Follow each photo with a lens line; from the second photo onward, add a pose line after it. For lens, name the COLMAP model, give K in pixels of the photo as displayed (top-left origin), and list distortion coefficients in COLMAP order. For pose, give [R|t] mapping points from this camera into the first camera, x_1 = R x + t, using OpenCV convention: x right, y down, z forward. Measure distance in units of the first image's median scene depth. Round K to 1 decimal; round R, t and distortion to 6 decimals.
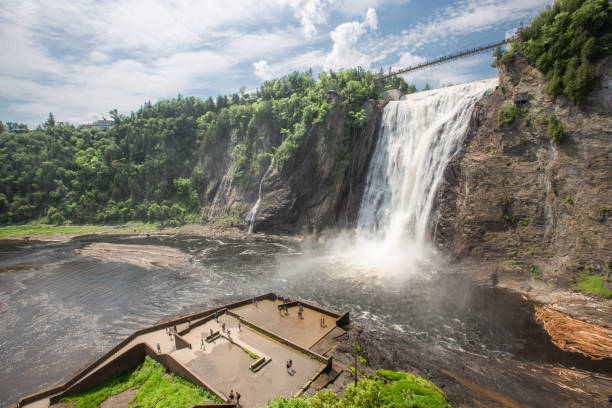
lens RADIAL K [[279.8, 0, 307.5], [0, 279.8, 202.0], [0, 0, 1]] dist [-0.051733, 0.018655]
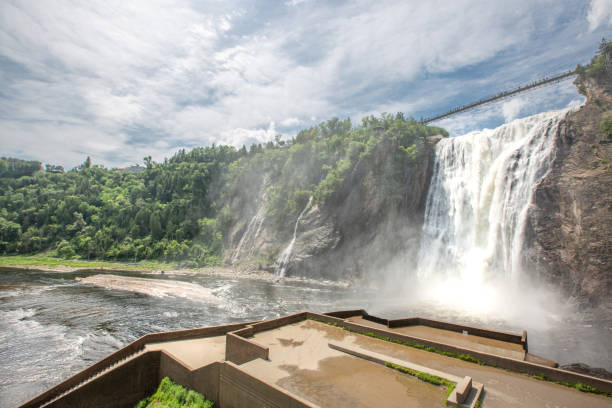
lens RADIAL K [[279.8, 0, 307.5], [0, 279.8, 202.0], [0, 0, 1]] dist [-0.051733, 0.018655]
pose [[0.997665, 0.042033, -0.053833, -0.130990], [-0.054668, 0.963922, -0.260509, 0.151154], [0.040941, 0.262844, 0.963969, 0.191559]]
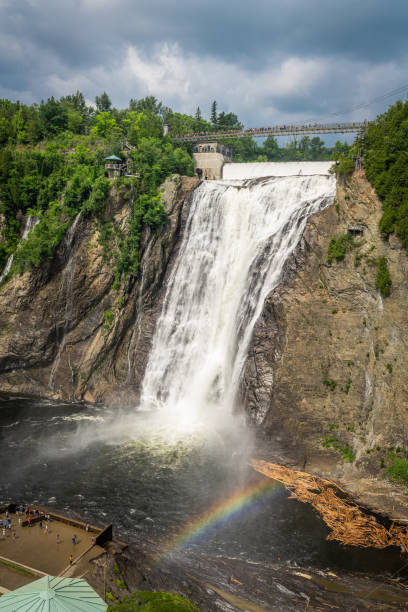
lens RADIAL K [[511.8, 0, 211.6], [0, 511.8, 305.1], [0, 0, 1]] dist [0.000831, 0.000557]
pose [[0.966231, 0.022794, 0.256668, 0.016735], [-0.035471, 0.998363, 0.044869, -0.172687], [-0.255225, -0.052458, 0.965458, -0.261901]]
